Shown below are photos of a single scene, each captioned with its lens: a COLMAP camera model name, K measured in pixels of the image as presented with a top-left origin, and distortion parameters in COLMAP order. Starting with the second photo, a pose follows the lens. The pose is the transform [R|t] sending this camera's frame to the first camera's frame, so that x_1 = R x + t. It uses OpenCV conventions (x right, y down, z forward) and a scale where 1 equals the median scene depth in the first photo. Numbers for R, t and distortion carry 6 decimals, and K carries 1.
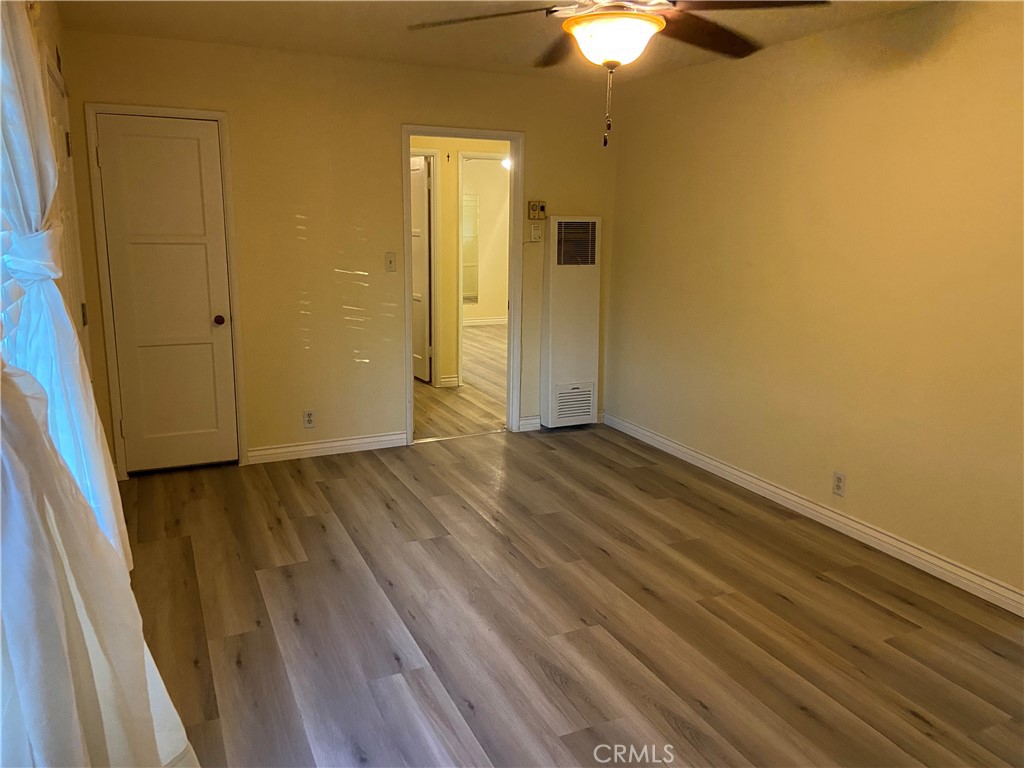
lens RADIAL K [[770.8, 0, 514.6], [0, 770.8, 385.4], [0, 0, 1]] dist [0.118582, -0.158244]
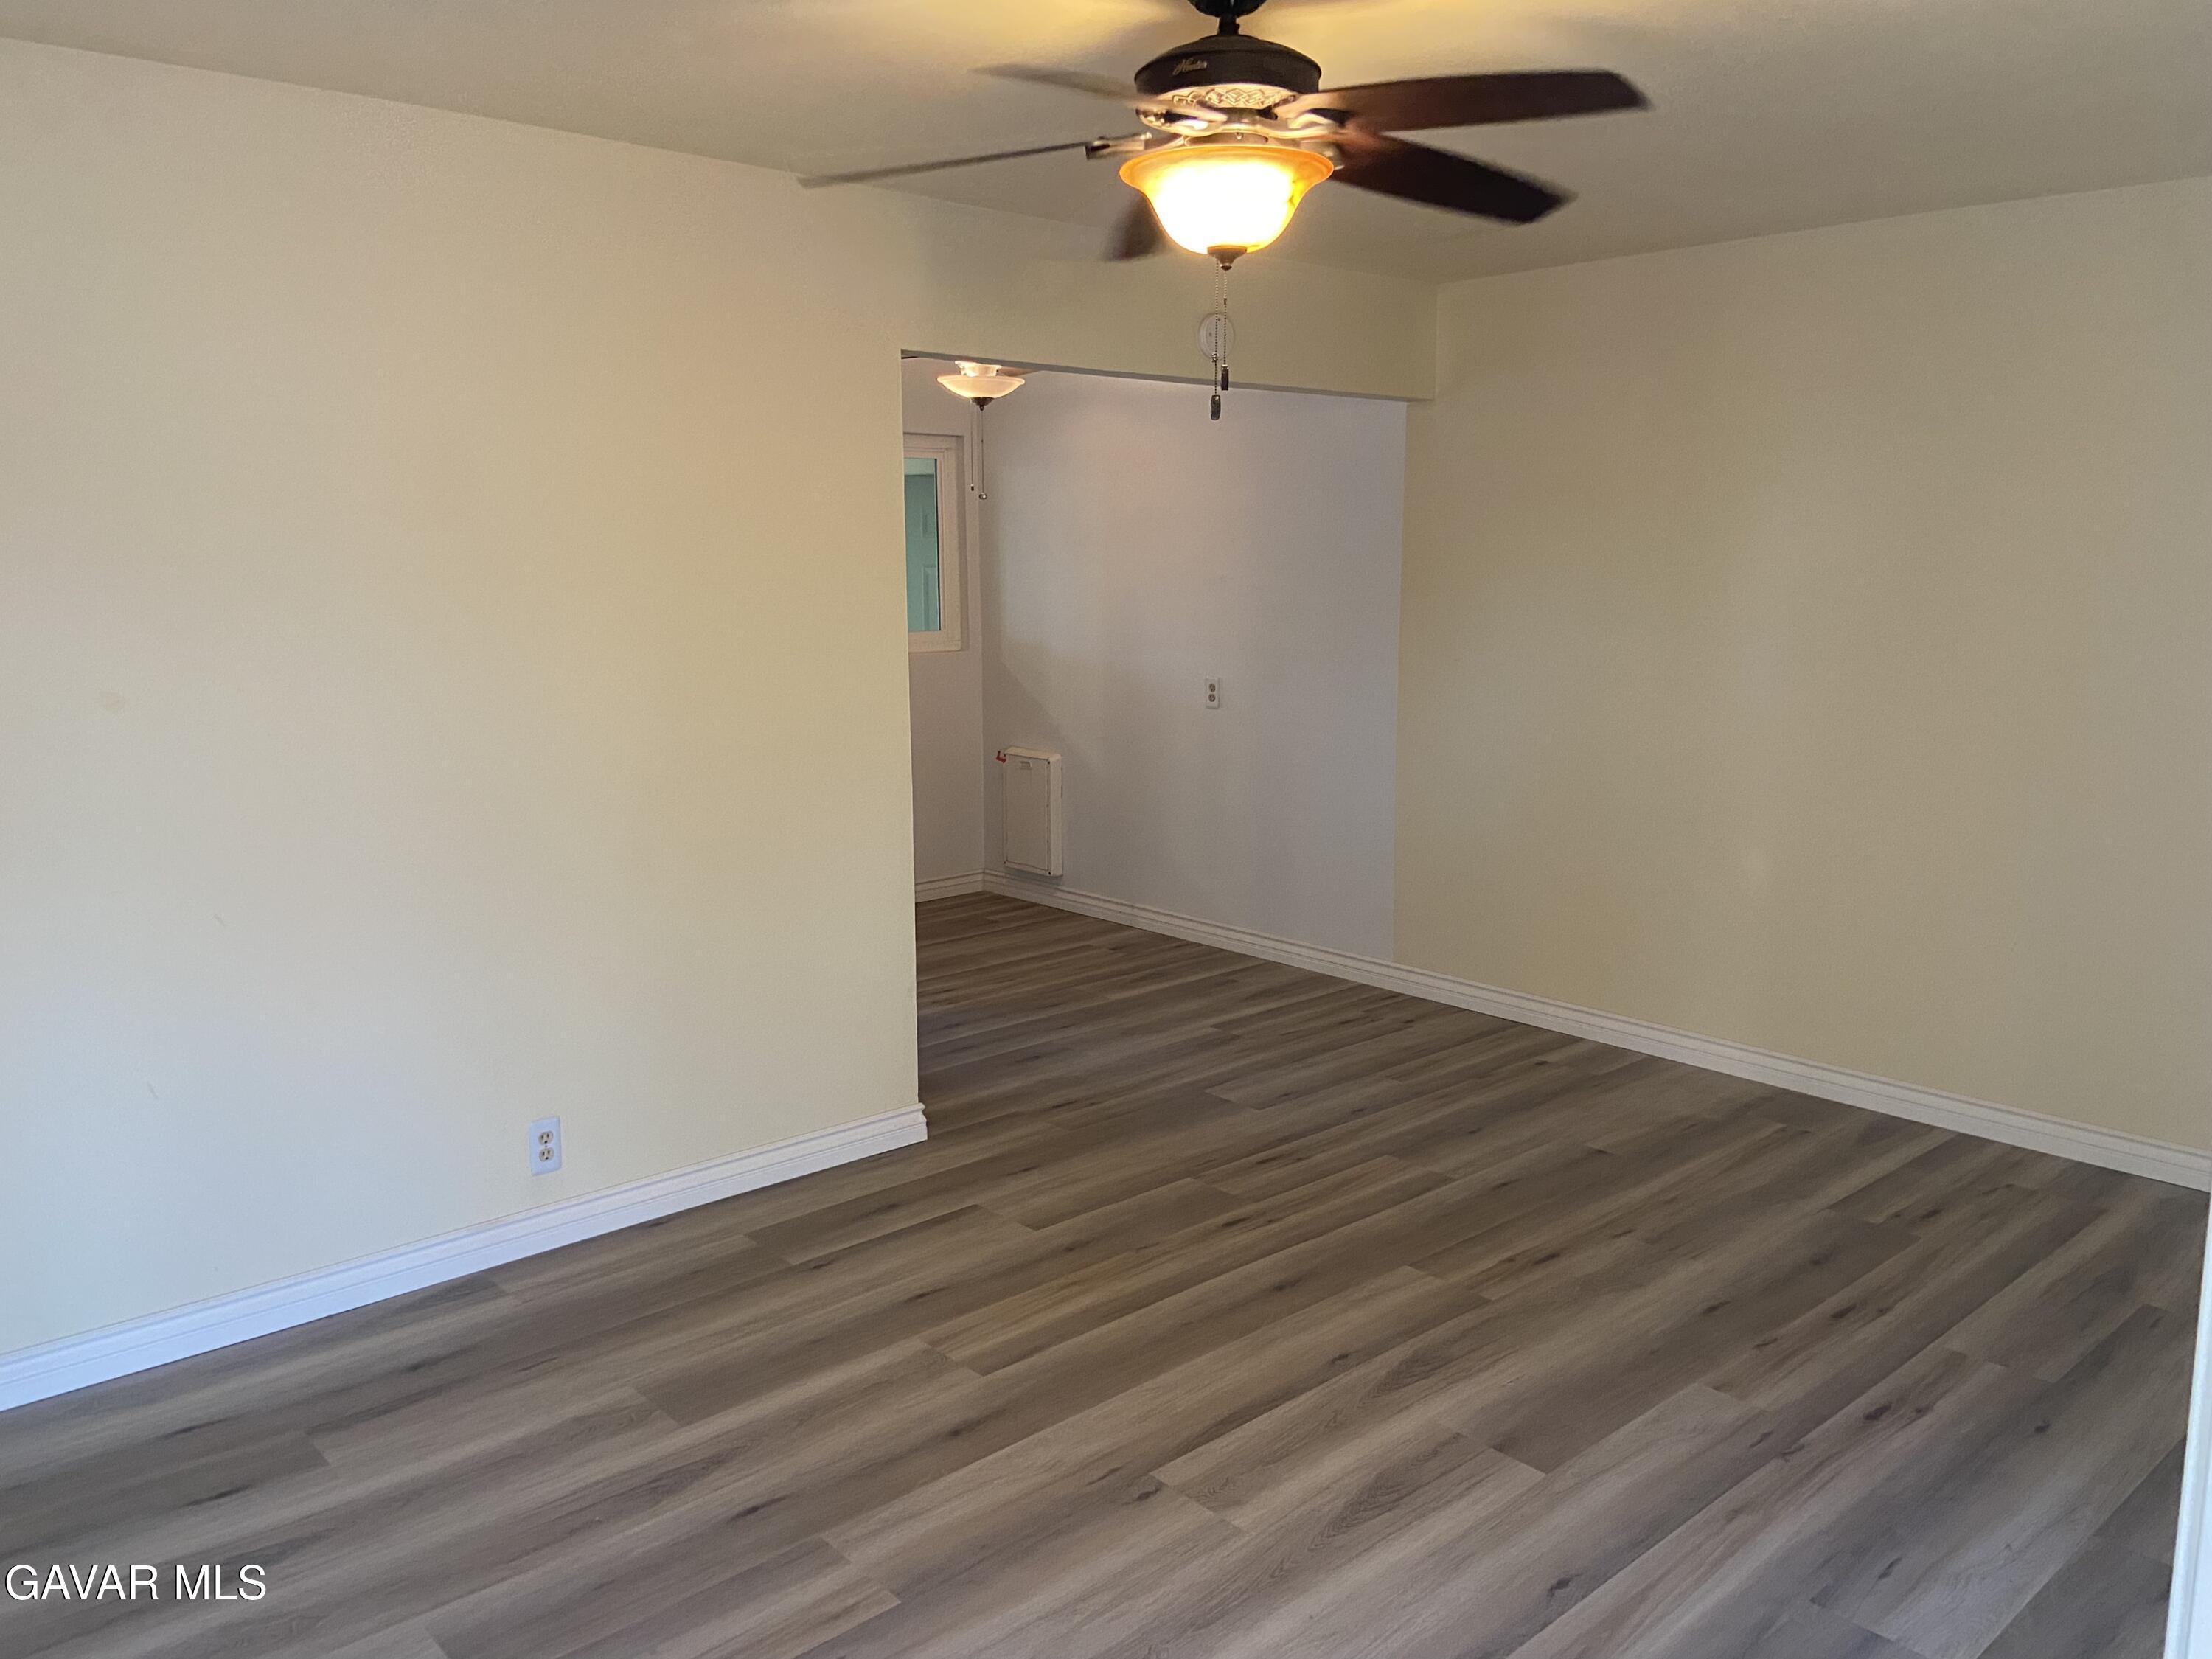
lens RADIAL K [[1682.8, 0, 1111.2], [0, 1682.8, 816.7], [0, 0, 1]] dist [0.132125, -0.166334]
pose [[-0.302402, -0.162938, 0.939151, -0.718502], [0.200410, 0.952388, 0.229766, -0.269497], [-0.931874, 0.257697, -0.255350, 1.144815]]
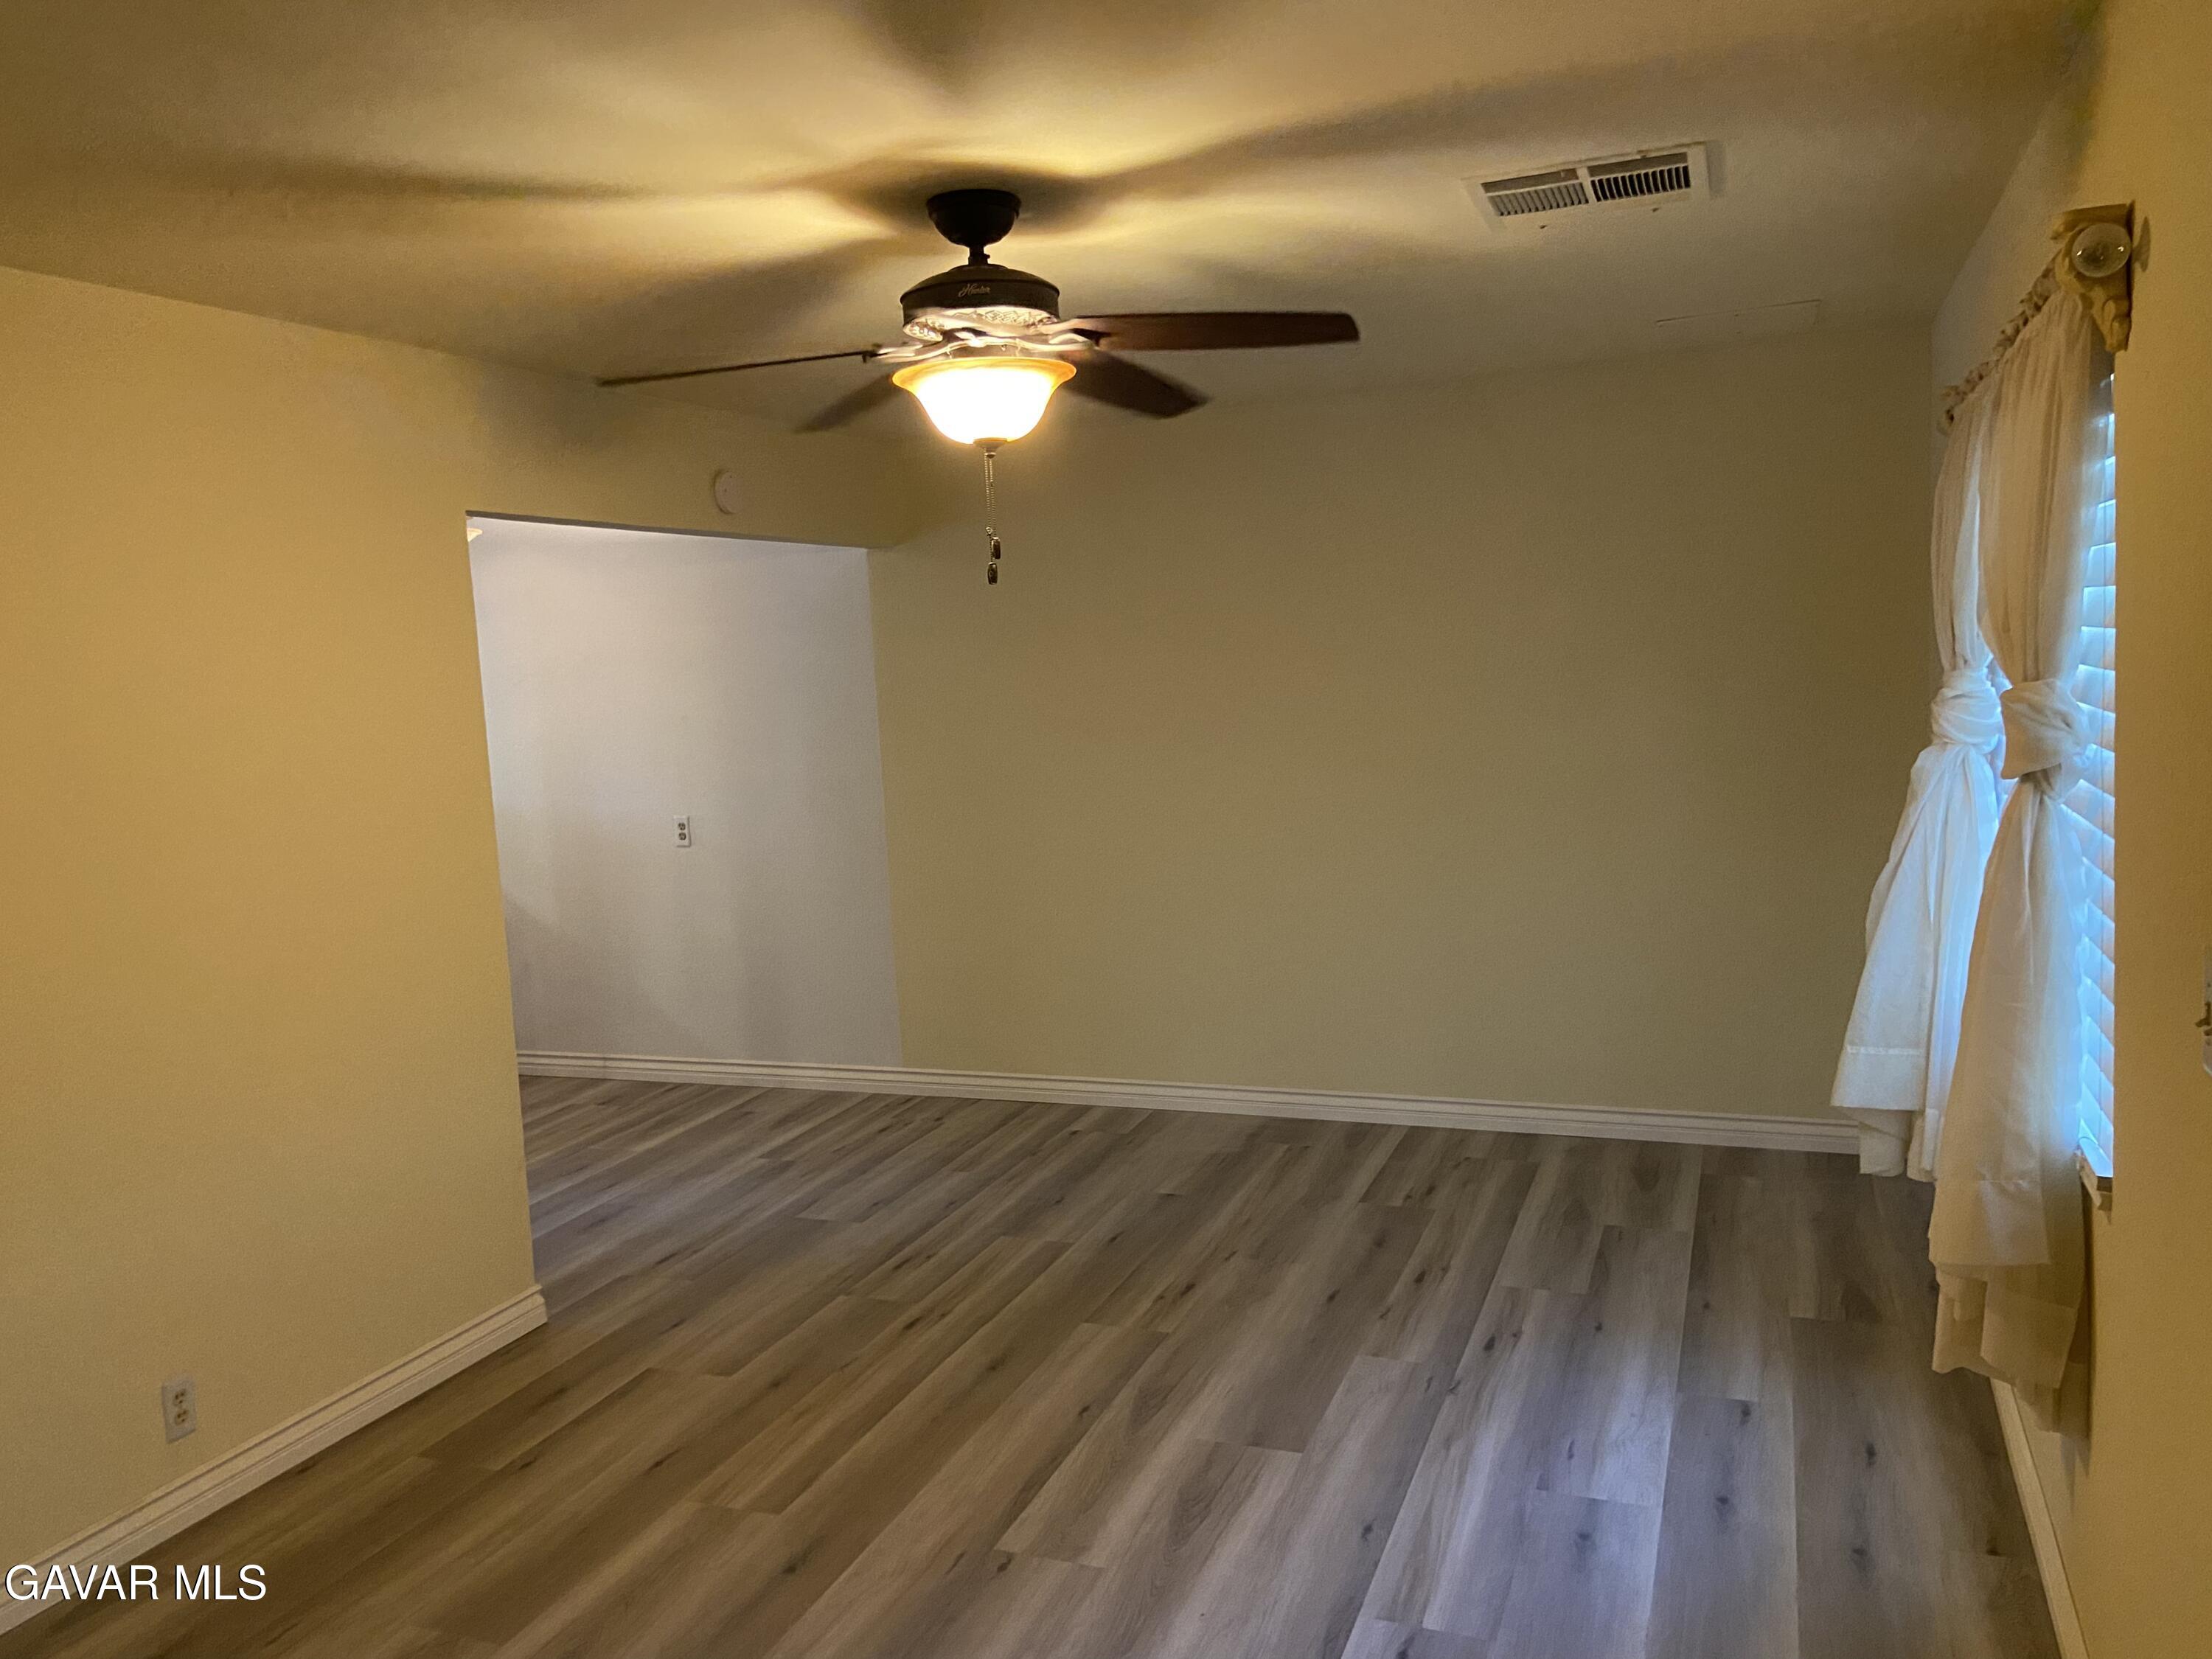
lens RADIAL K [[1682.8, 0, 1111.2], [0, 1682.8, 816.7], [0, 0, 1]] dist [0.132125, -0.166334]
pose [[-0.693016, -0.049640, 0.719211, -0.656305], [0.194560, 0.947732, 0.252886, -0.359218], [-0.694173, 0.315183, -0.647135, 1.452068]]
